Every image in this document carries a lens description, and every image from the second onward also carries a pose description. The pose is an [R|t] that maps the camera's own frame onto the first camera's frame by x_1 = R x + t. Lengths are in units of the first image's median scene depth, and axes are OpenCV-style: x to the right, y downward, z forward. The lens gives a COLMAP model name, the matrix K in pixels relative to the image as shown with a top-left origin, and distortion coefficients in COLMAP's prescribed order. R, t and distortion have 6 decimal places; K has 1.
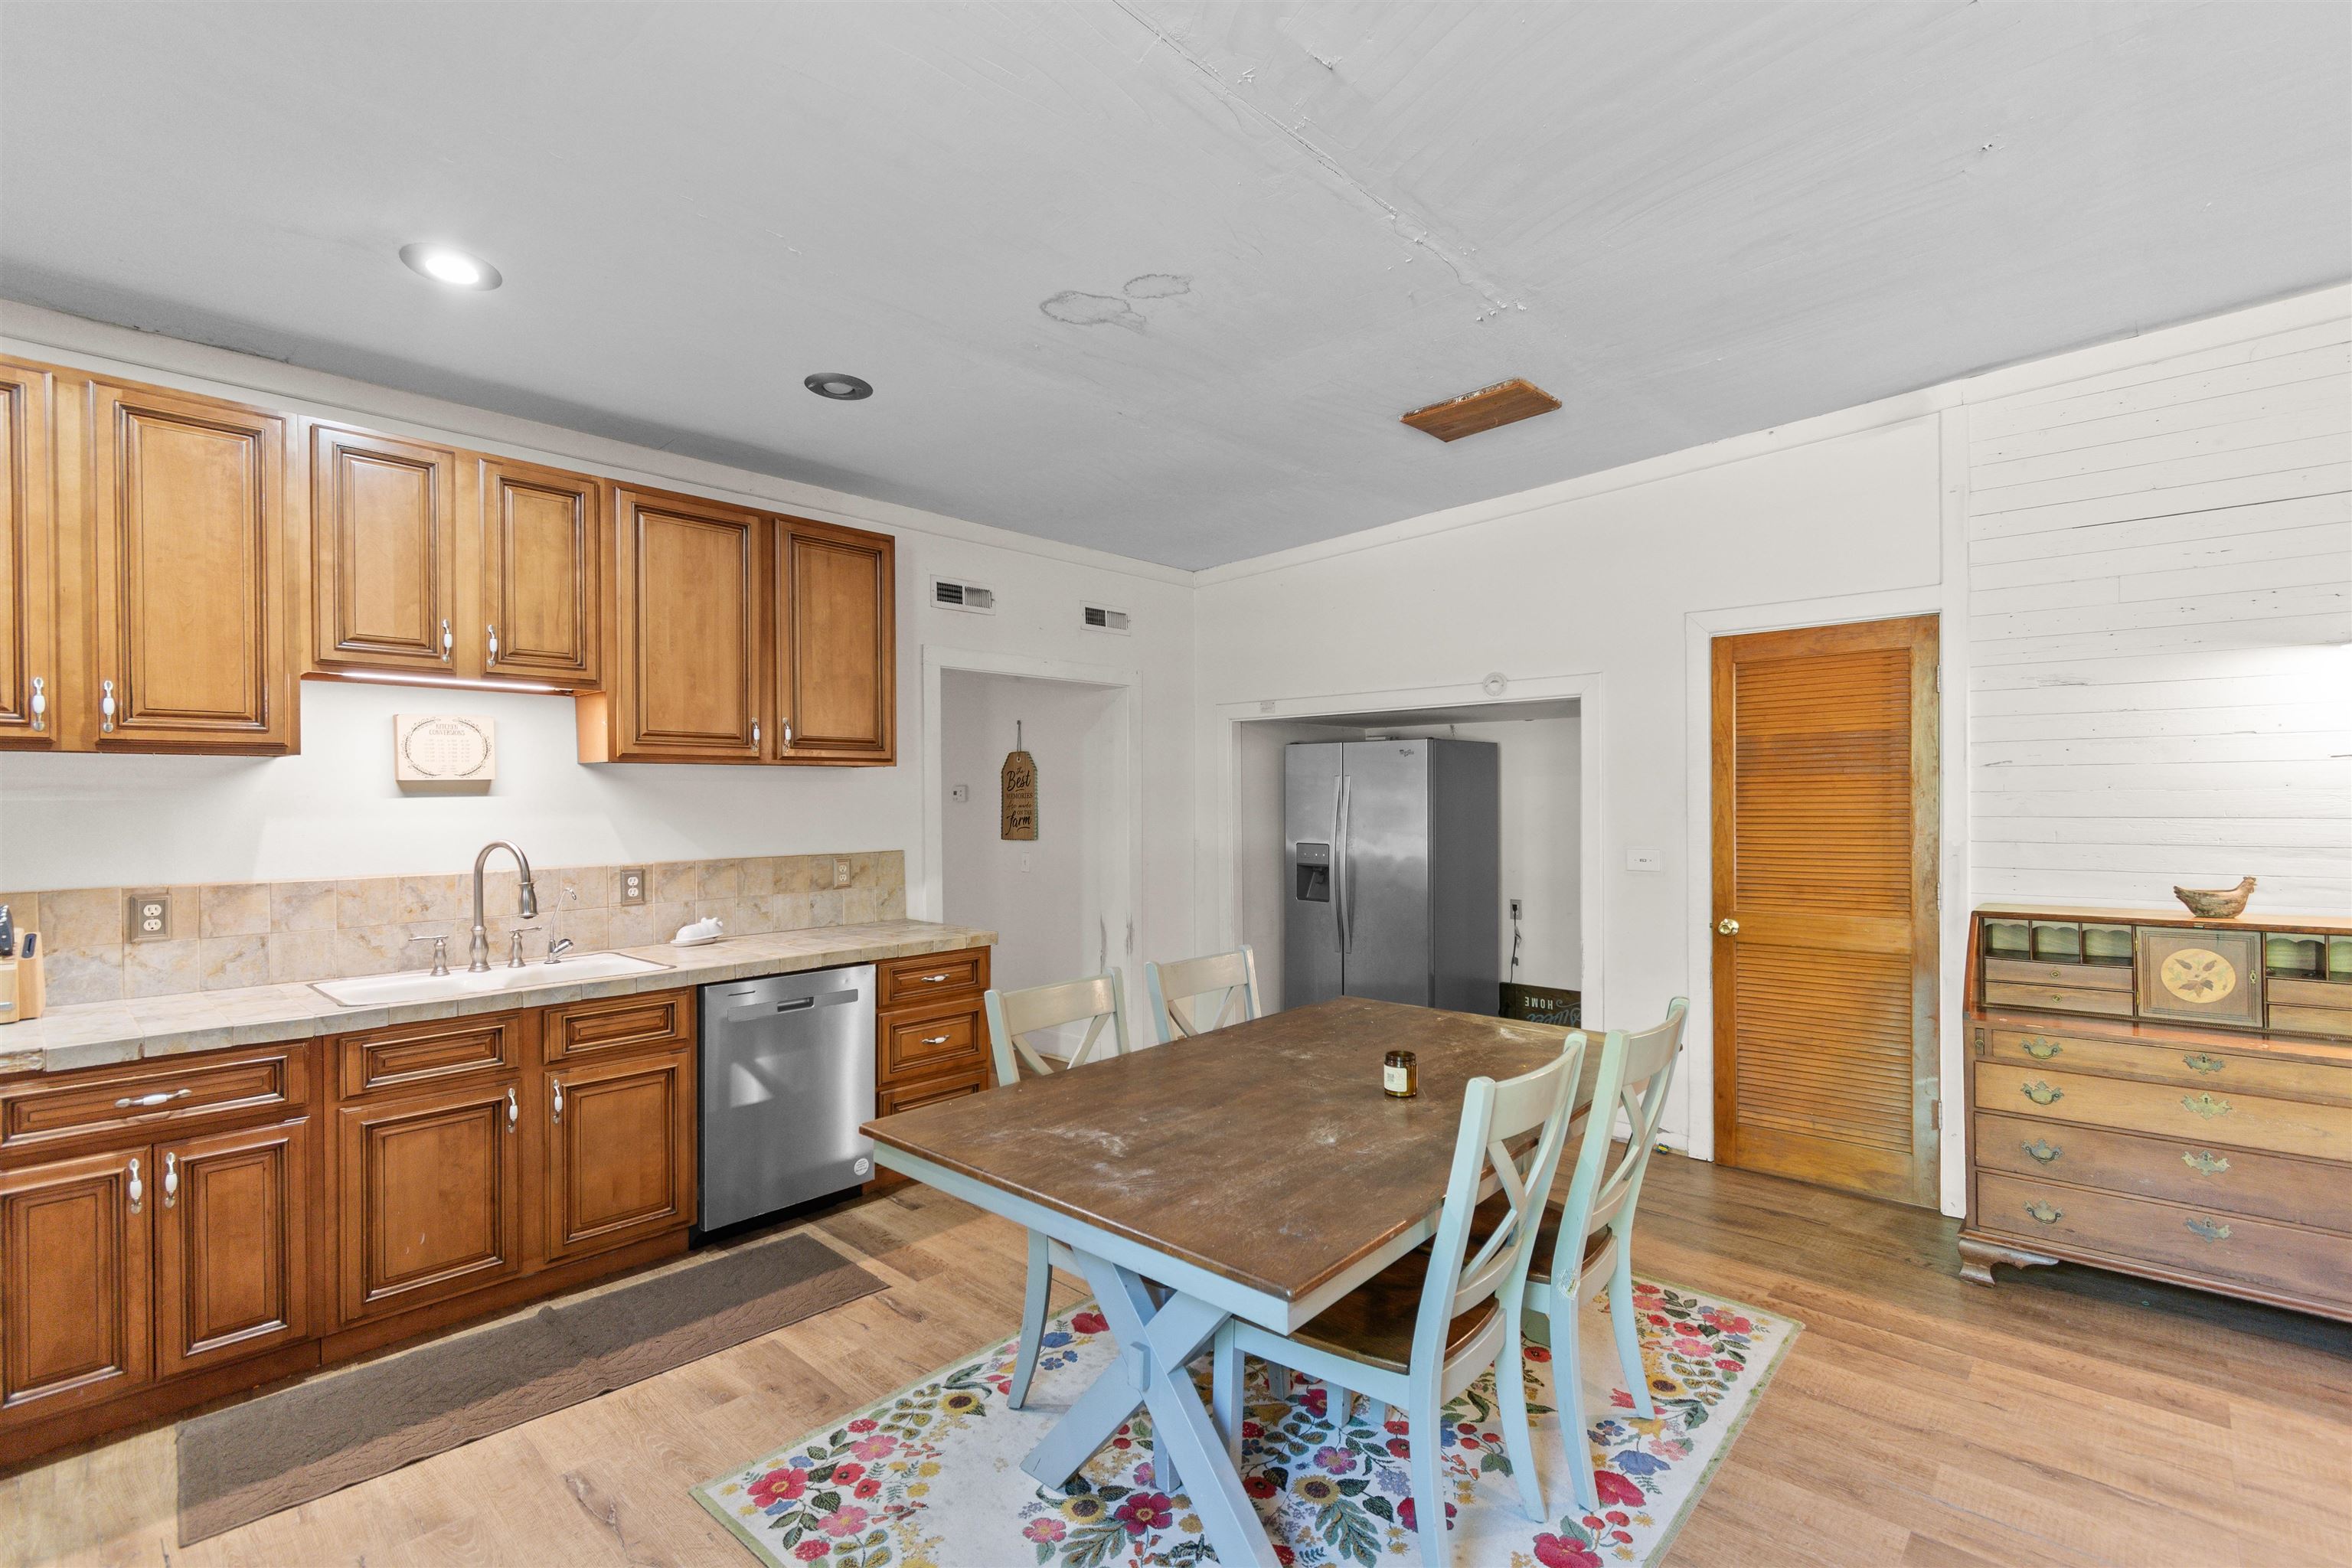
lens RADIAL K [[1048.9, 0, 1179.8], [0, 1048.9, 791.0], [0, 0, 1]] dist [-0.002047, -0.000379]
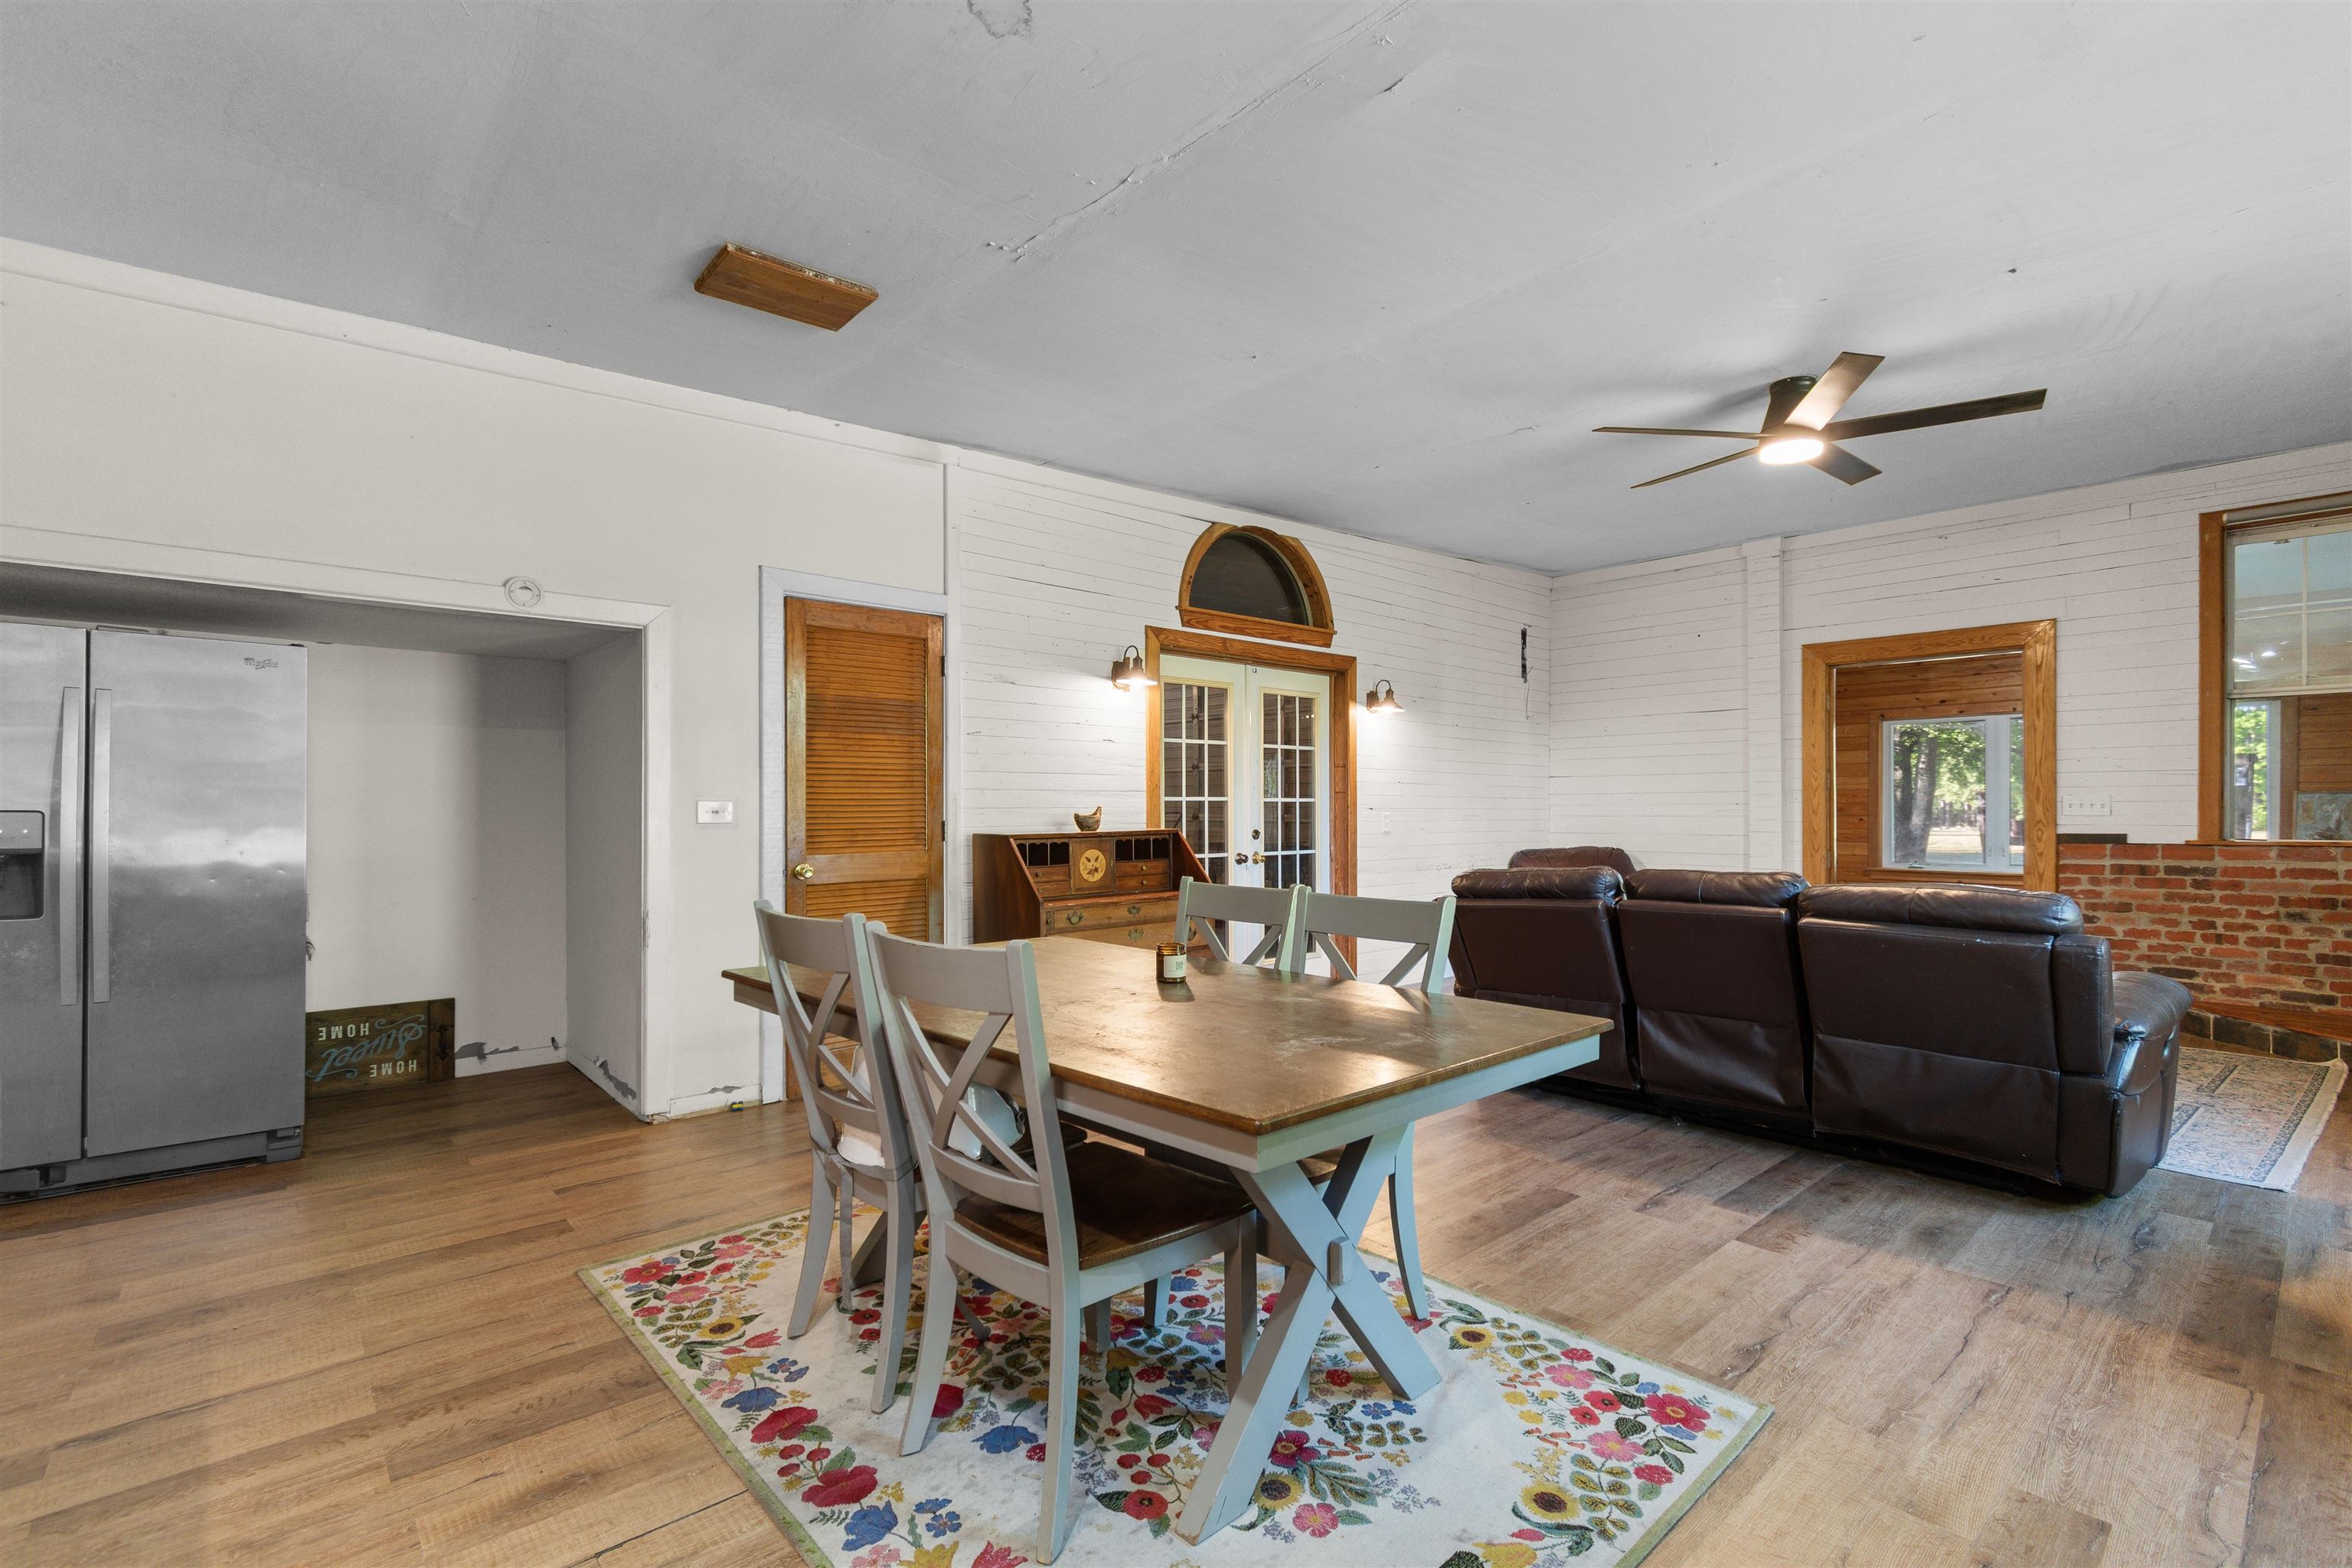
lens RADIAL K [[1048.9, 0, 1179.3], [0, 1048.9, 804.0], [0, 0, 1]] dist [-0.002047, -0.000379]
pose [[0.083699, 0.012631, 0.996411, -0.599265], [-0.006548, 0.999905, -0.012125, 0.085508], [-0.996470, -0.005510, 0.083773, 0.633506]]
